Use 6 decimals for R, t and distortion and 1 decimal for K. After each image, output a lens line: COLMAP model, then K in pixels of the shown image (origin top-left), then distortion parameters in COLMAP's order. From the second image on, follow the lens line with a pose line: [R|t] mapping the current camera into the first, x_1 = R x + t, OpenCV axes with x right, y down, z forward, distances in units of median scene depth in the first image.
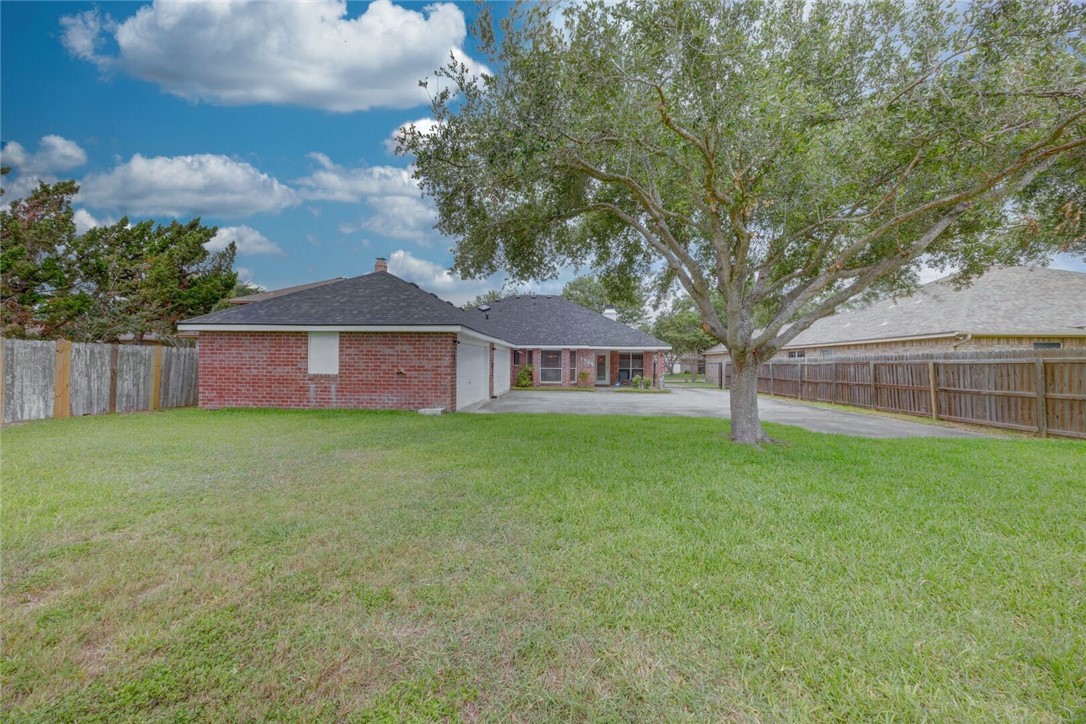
lens RADIAL K [[418.5, 0, 543.1], [0, 418.5, 361.0], [0, 0, 1]] dist [0.001494, 0.000788]
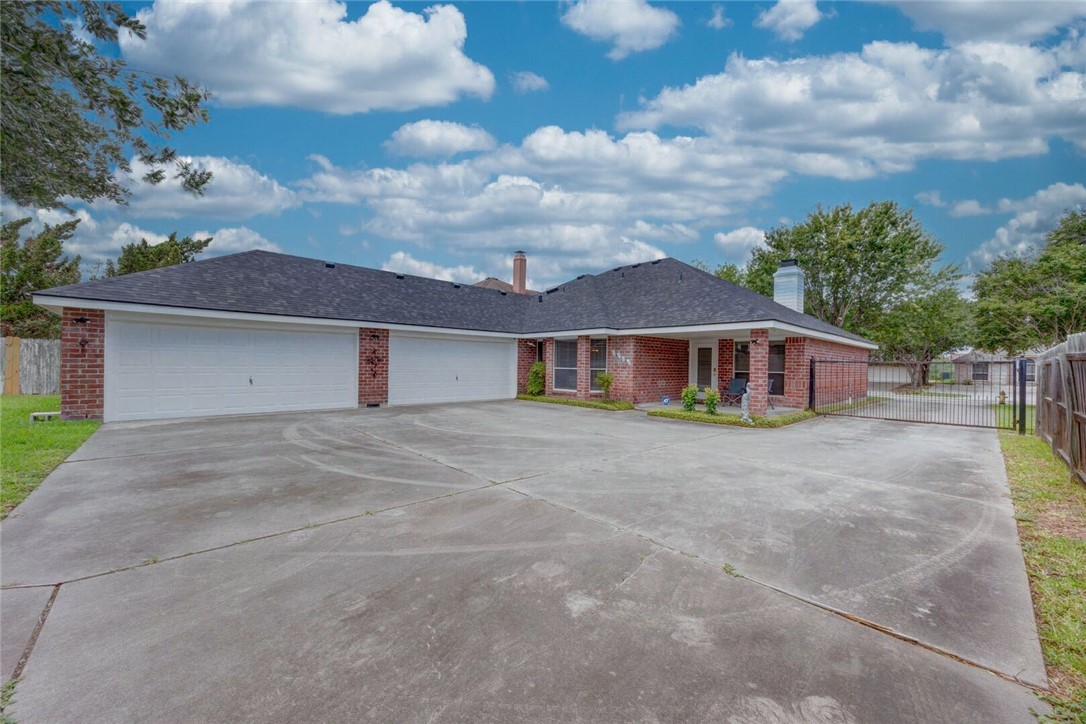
lens RADIAL K [[418.5, 0, 543.4], [0, 418.5, 364.0], [0, 0, 1]] dist [0.001494, 0.000788]
pose [[0.724112, 0.002262, -0.689679, 0.429538], [-0.006131, 0.999976, -0.003156, 0.013316], [0.689656, 0.006514, 0.724108, 0.522015]]
